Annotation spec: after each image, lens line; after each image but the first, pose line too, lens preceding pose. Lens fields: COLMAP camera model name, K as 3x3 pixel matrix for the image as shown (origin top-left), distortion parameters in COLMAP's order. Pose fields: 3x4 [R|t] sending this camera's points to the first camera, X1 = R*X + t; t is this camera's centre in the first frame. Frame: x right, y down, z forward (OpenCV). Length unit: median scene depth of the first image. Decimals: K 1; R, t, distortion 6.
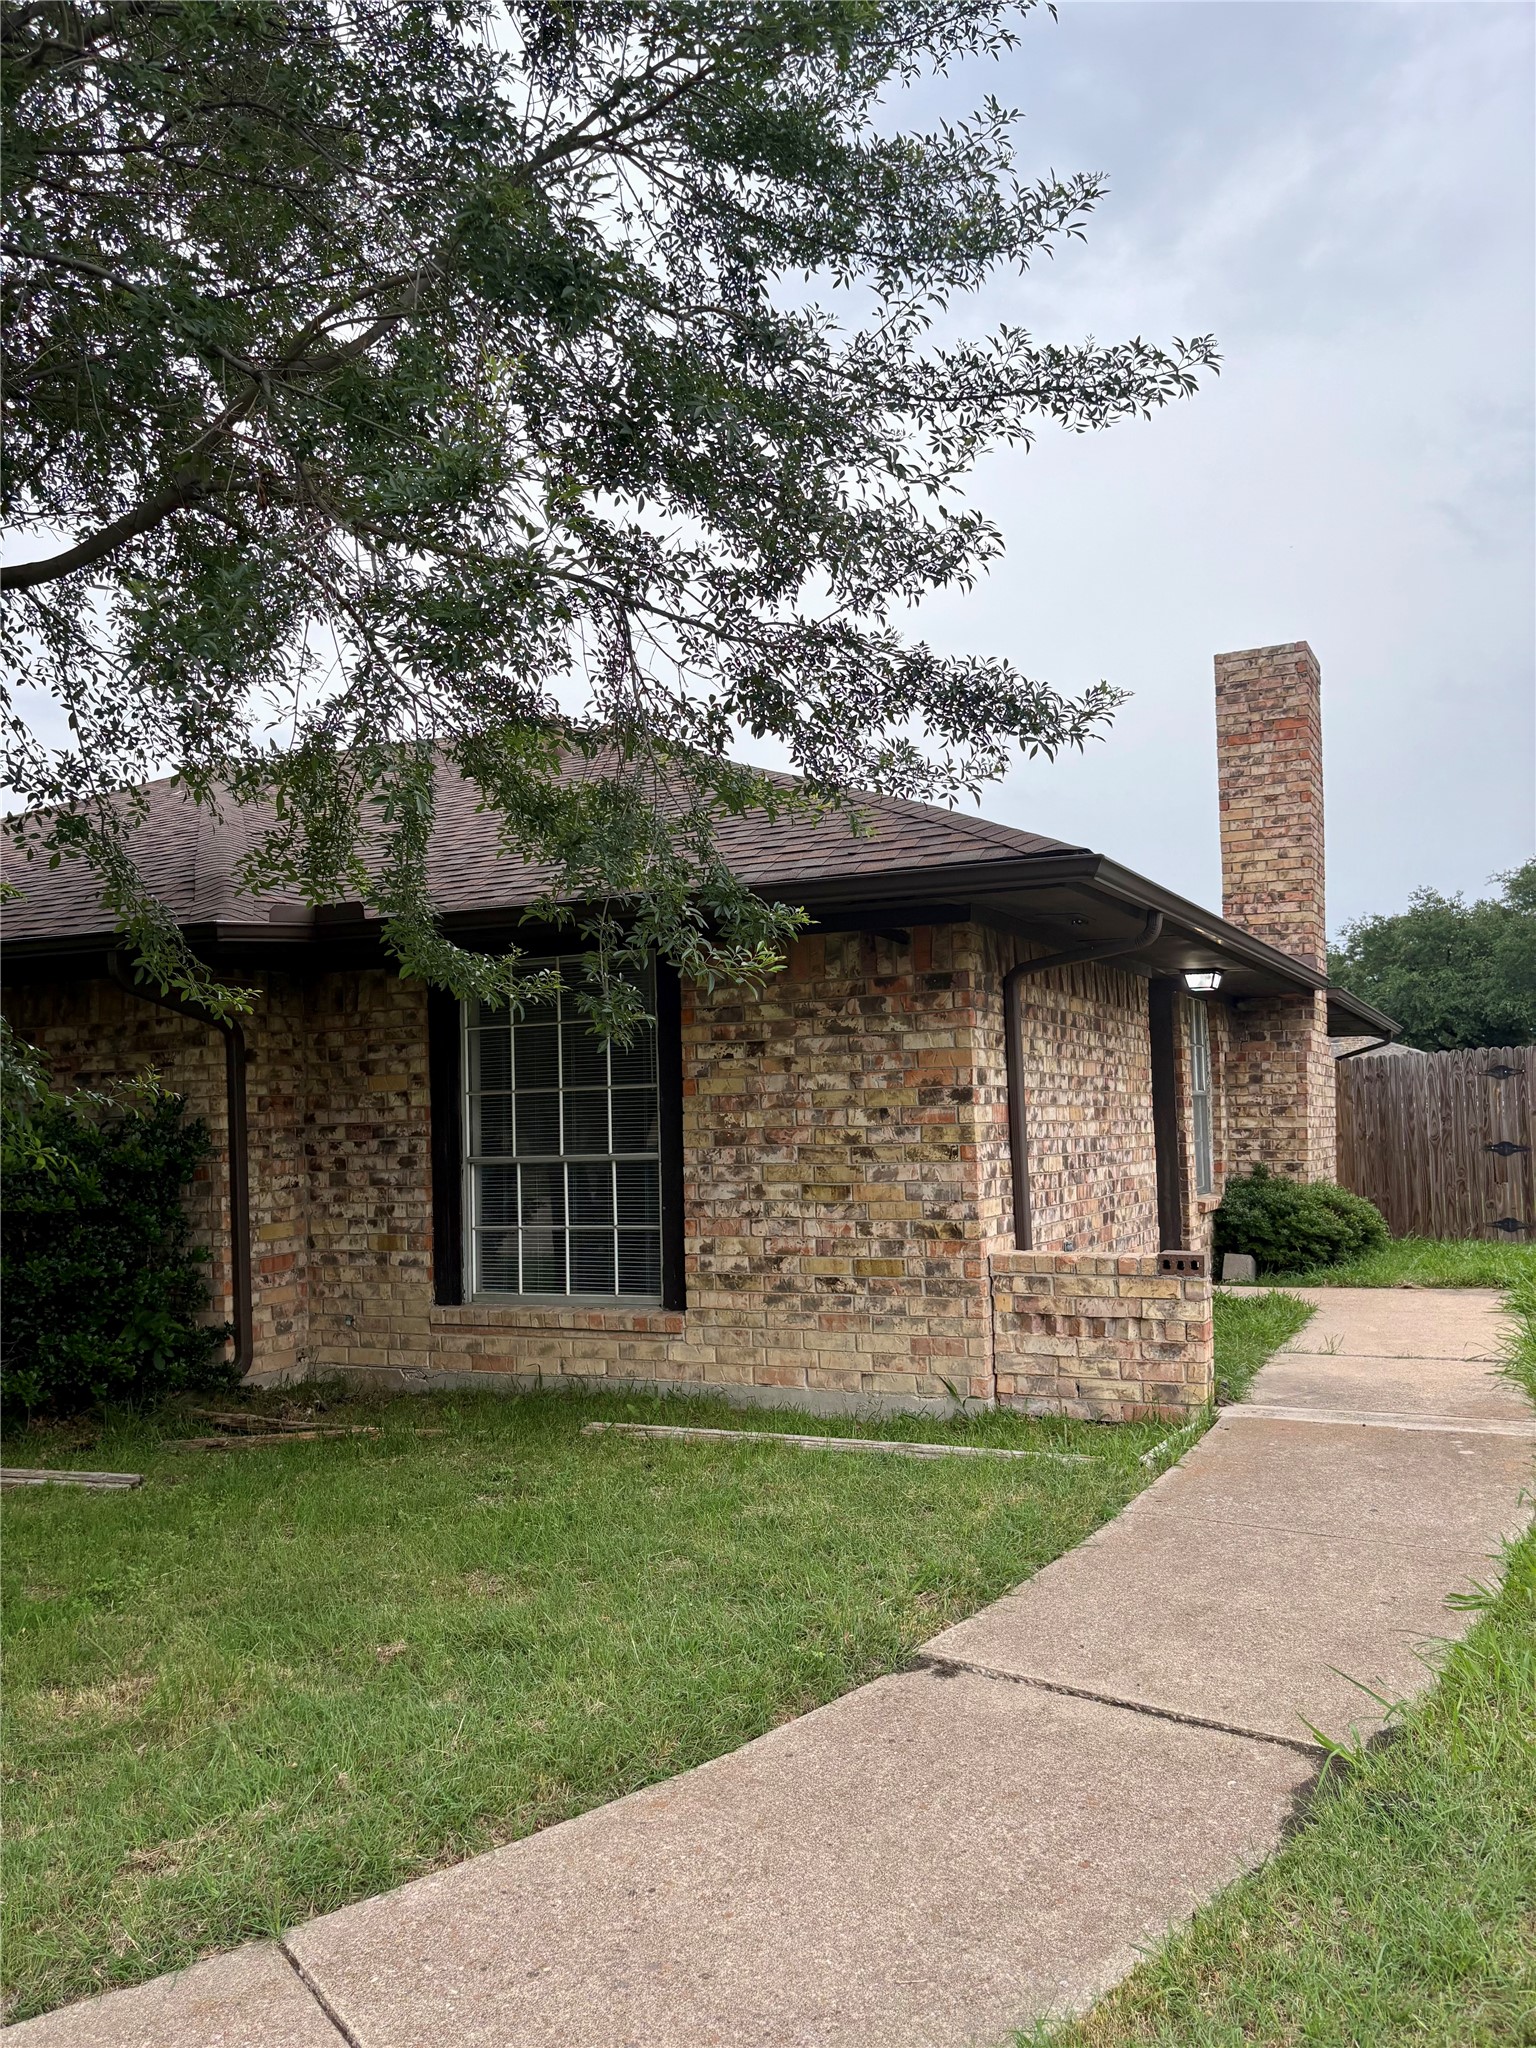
lens RADIAL K [[1553.9, 0, 766.6], [0, 1553.9, 1041.3], [0, 0, 1]] dist [0.191021, -0.560098]
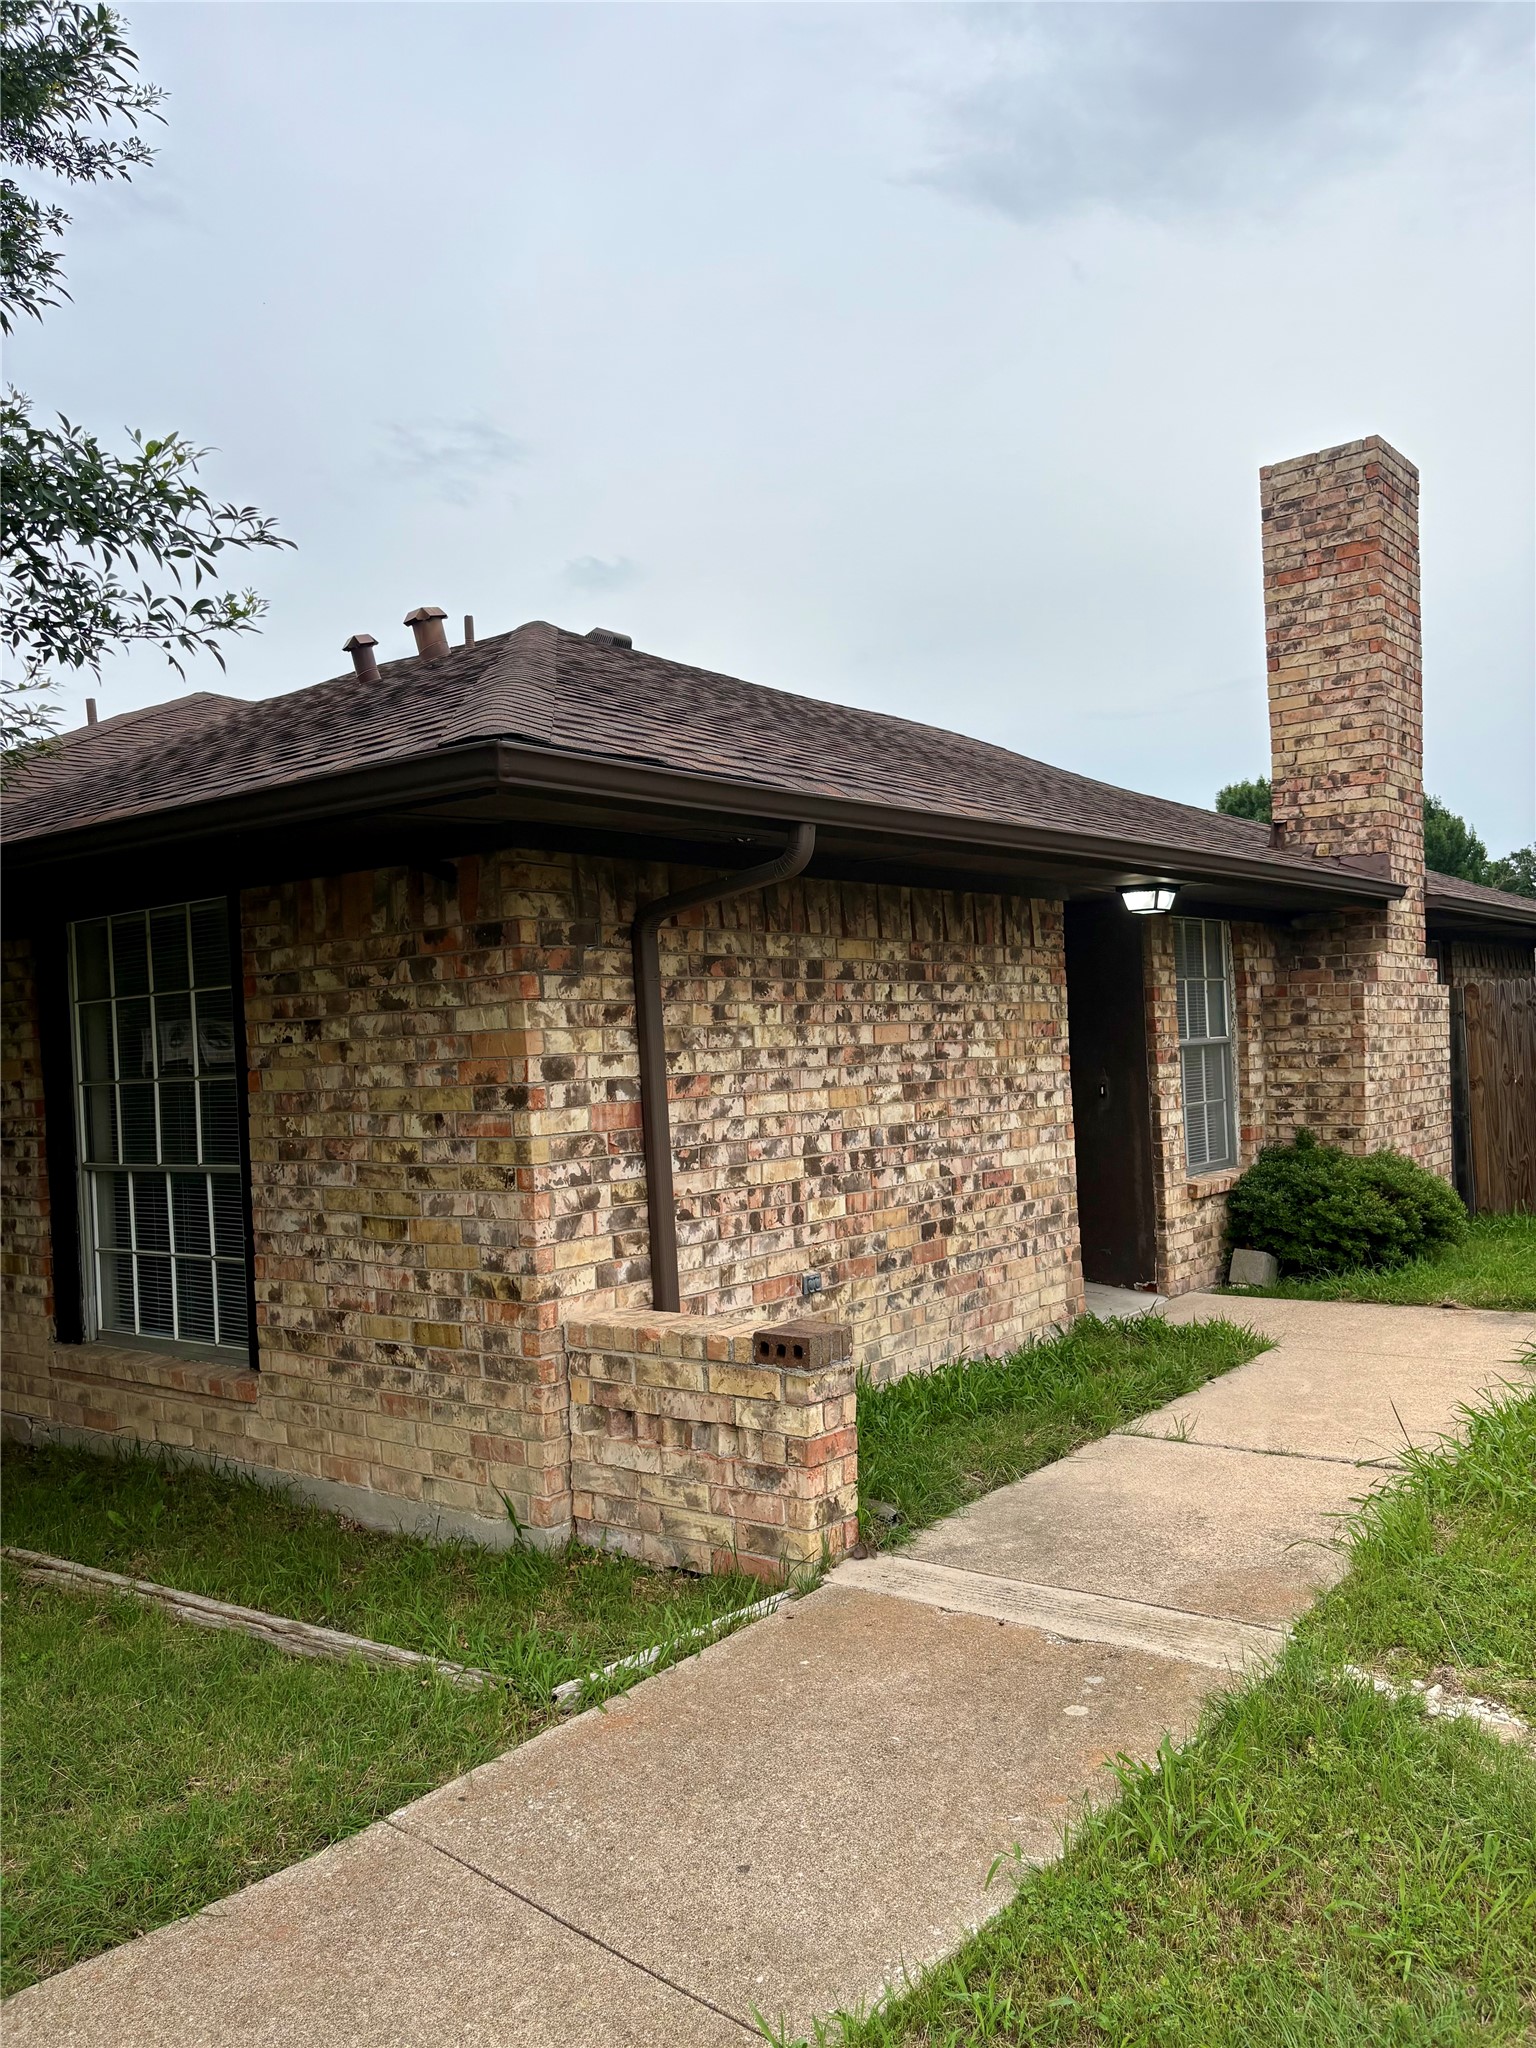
lens RADIAL K [[1553.9, 0, 766.6], [0, 1553.9, 1041.3], [0, 0, 1]] dist [0.191021, -0.560098]
pose [[0.978143, -0.018131, -0.207142, 0.360354], [0.029602, 0.998187, 0.052410, -0.022784], [0.205816, -0.057396, 0.976906, 0.318987]]
